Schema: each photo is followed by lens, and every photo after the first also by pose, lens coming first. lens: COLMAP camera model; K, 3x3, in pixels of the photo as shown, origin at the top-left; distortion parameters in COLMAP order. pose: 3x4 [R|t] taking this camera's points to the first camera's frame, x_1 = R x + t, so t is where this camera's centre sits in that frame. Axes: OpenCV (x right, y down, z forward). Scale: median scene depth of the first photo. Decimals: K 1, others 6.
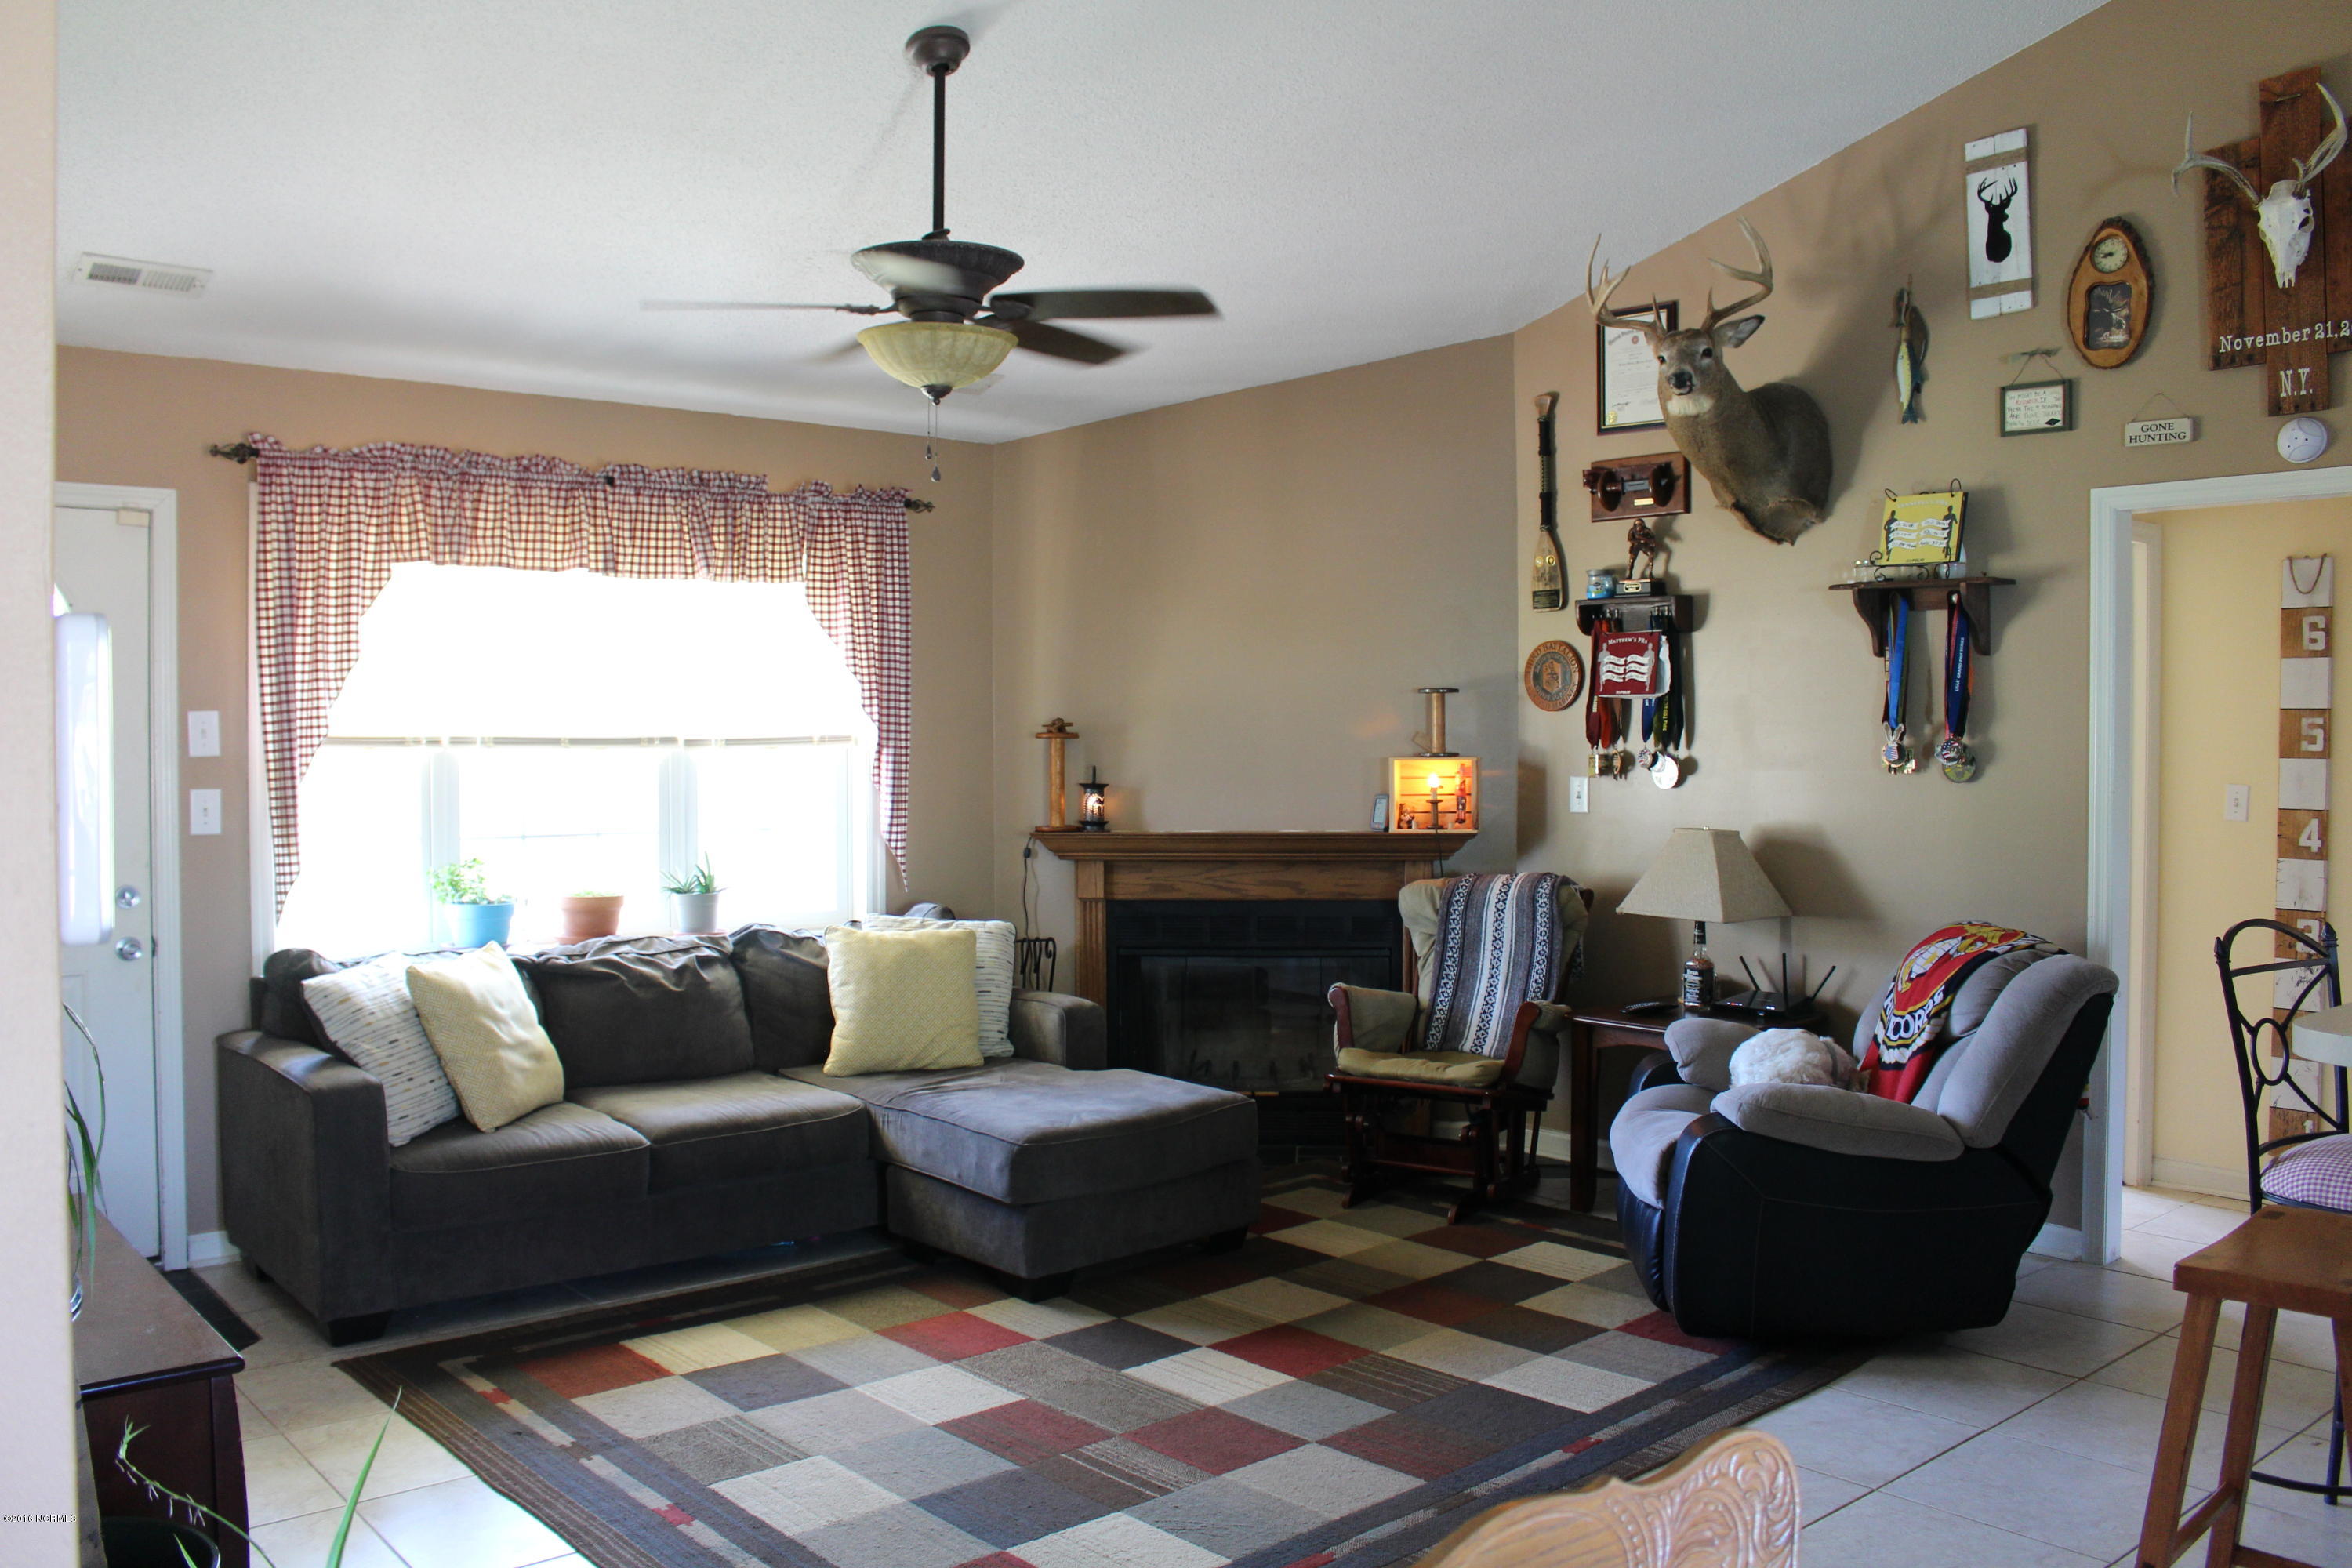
lens RADIAL K [[1922.2, 0, 1153.0], [0, 1922.2, 772.0], [0, 0, 1]] dist [-0.159698, 0.130147]
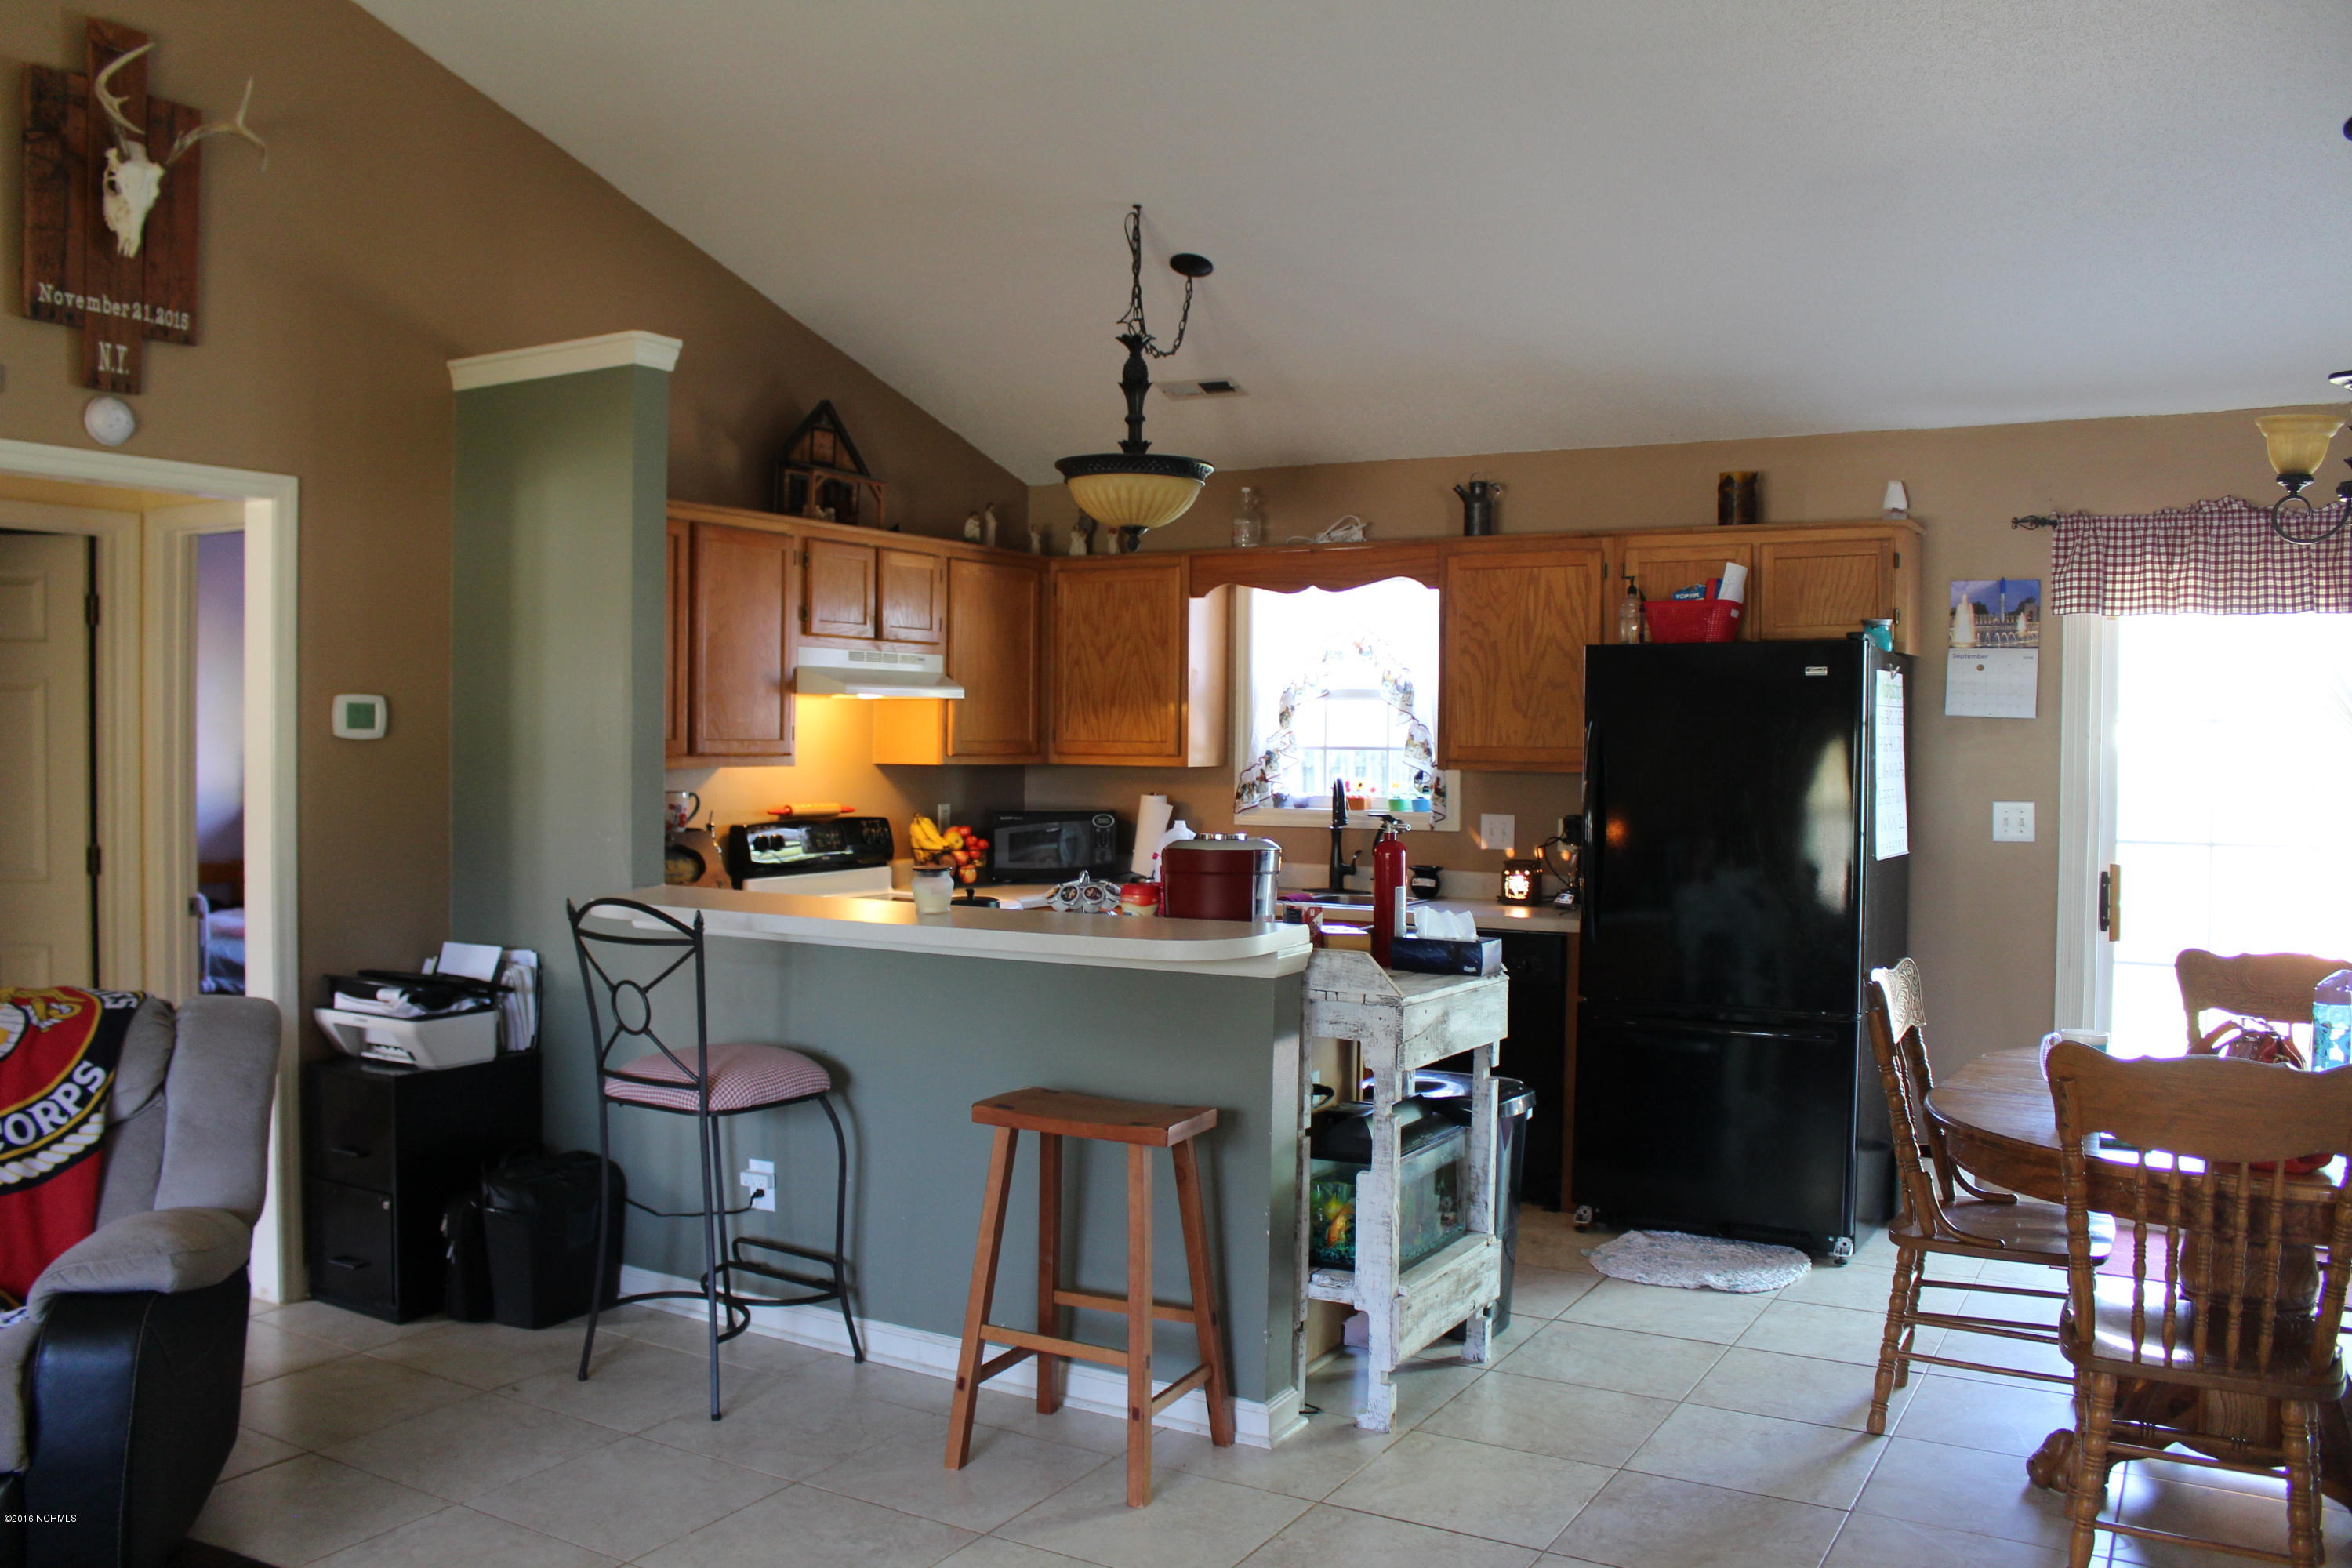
lens RADIAL K [[1922.2, 0, 1153.0], [0, 1922.2, 772.0], [0, 0, 1]] dist [-0.159698, 0.130147]
pose [[-0.329173, -0.018521, 0.944088, -0.361220], [0.012229, 0.999640, 0.023875, -0.015532], [-0.944191, 0.019405, -0.328828, 0.675590]]
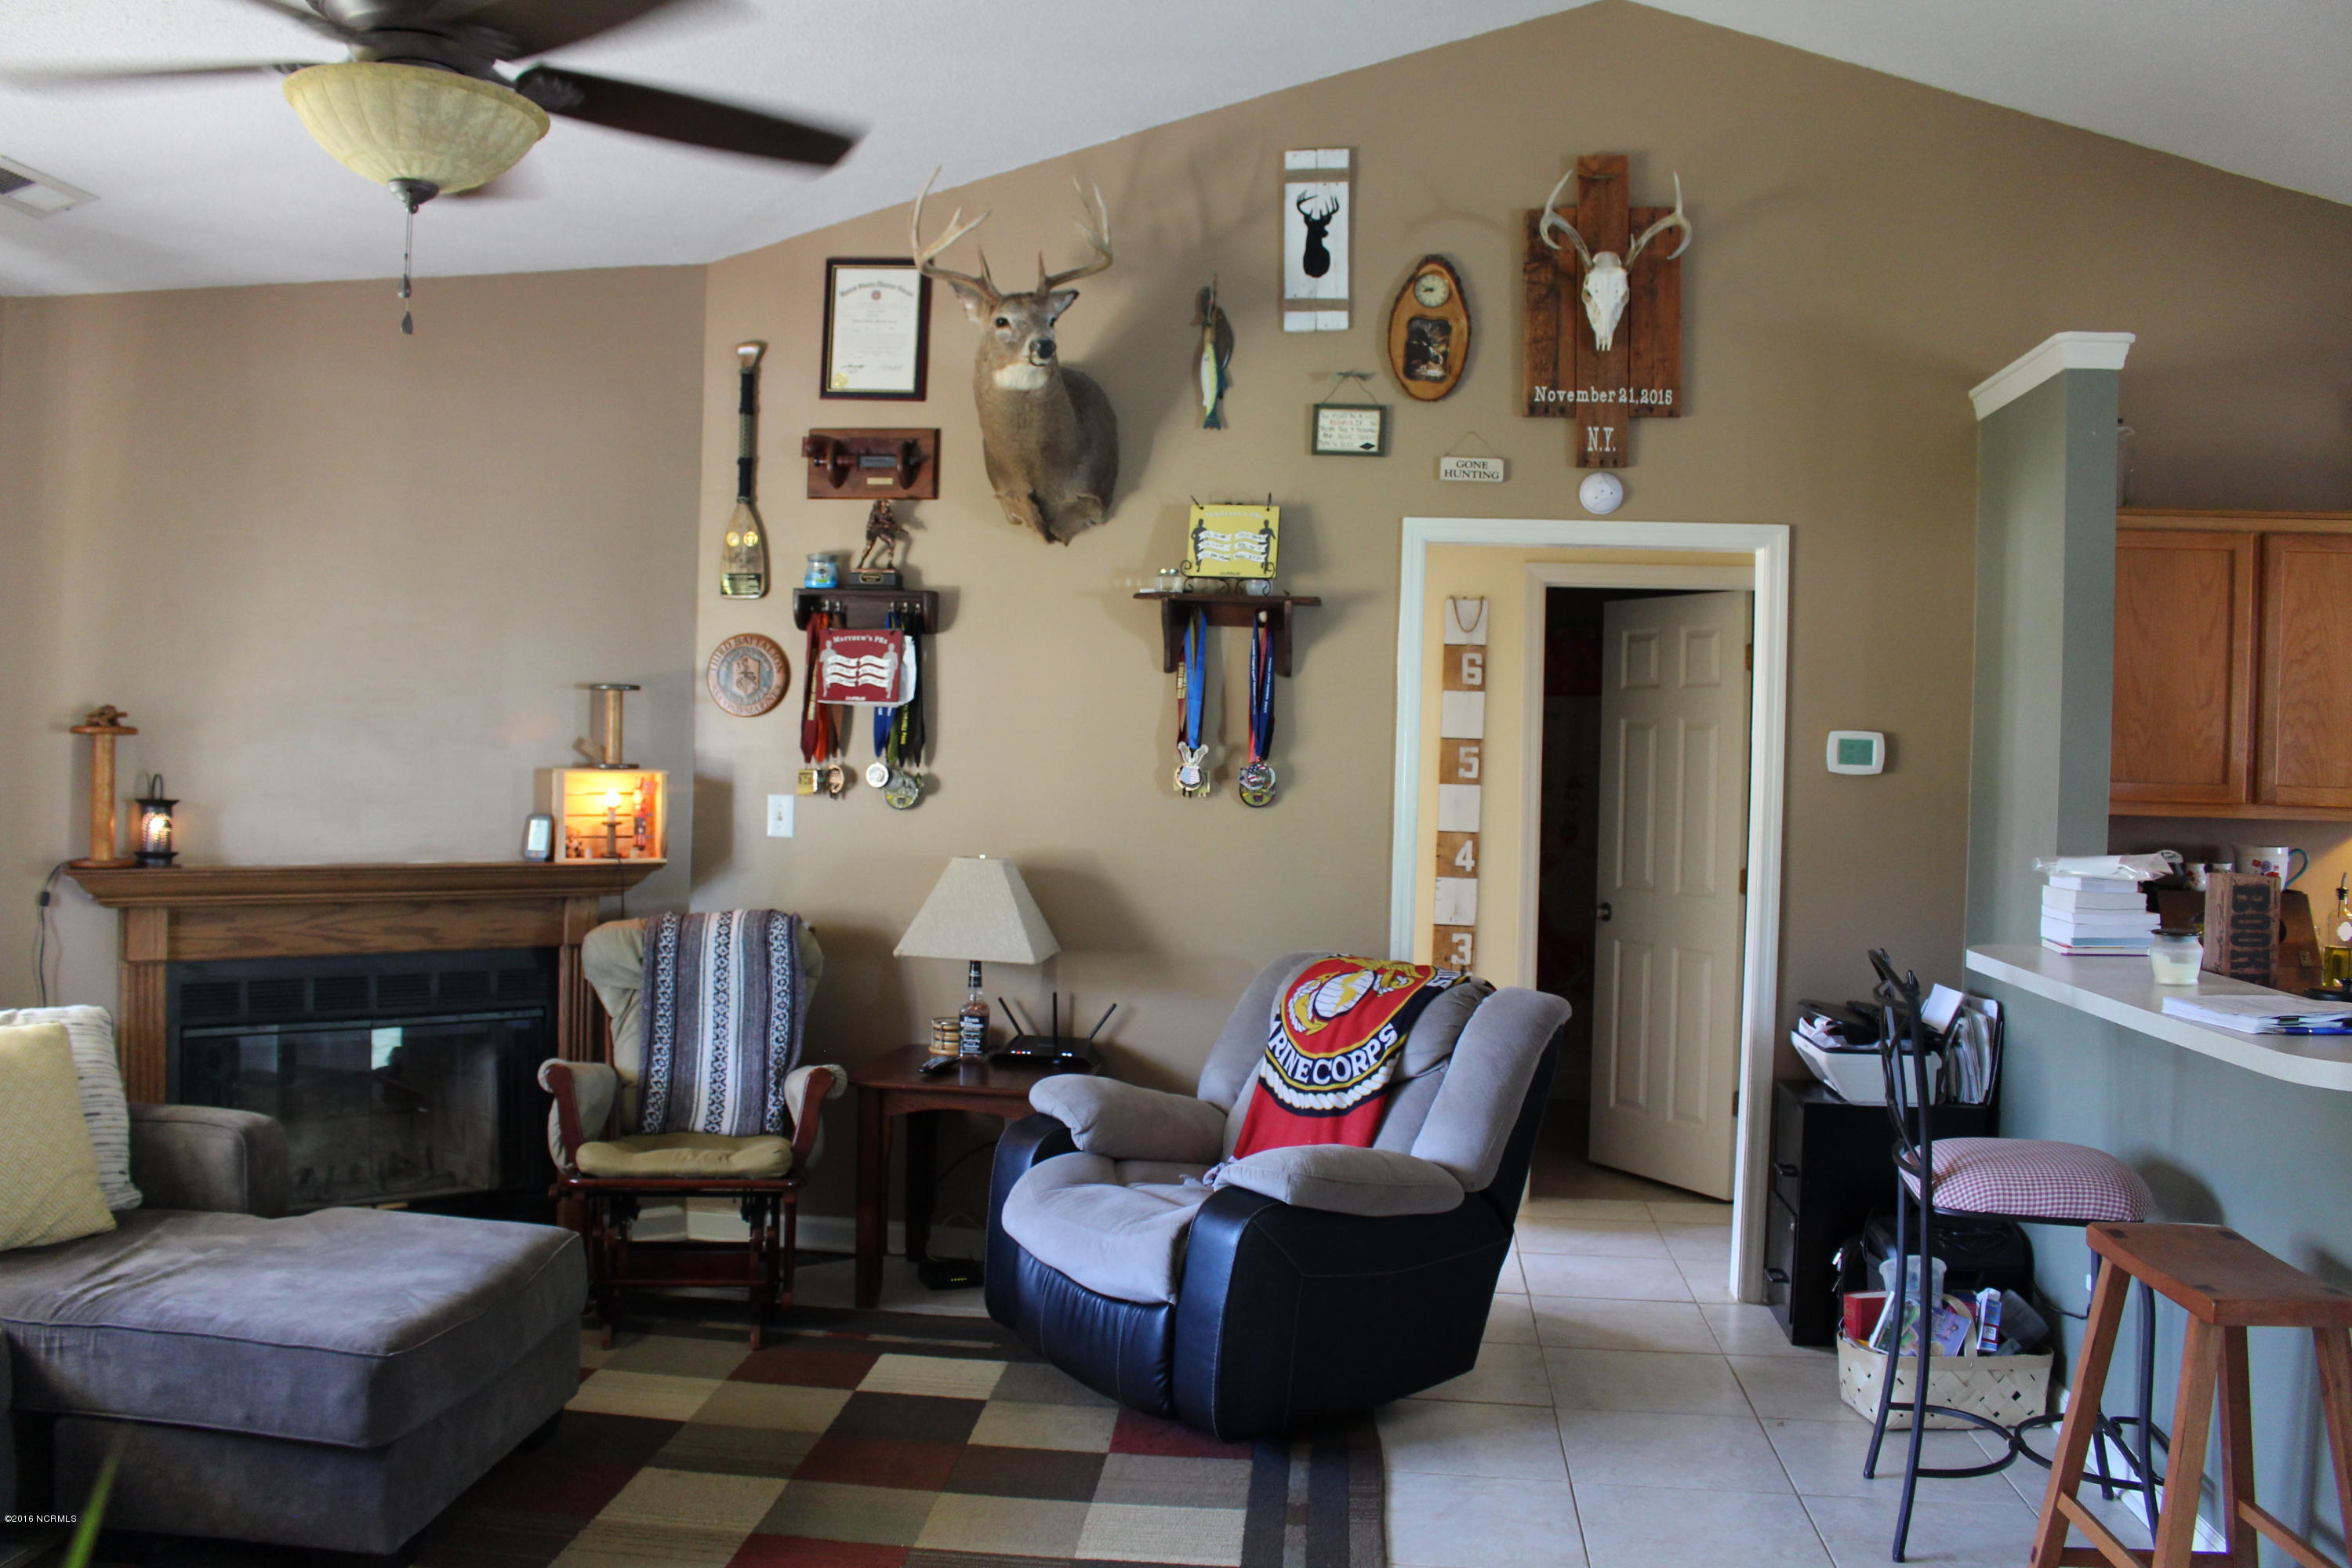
lens RADIAL K [[1922.2, 0, 1153.0], [0, 1922.2, 772.0], [0, 0, 1]] dist [-0.159698, 0.130147]
pose [[0.736906, 0.013141, 0.675867, -0.266170], [-0.013525, 0.999898, -0.004695, -0.006881], [-0.675860, -0.005681, 0.737008, 0.295909]]
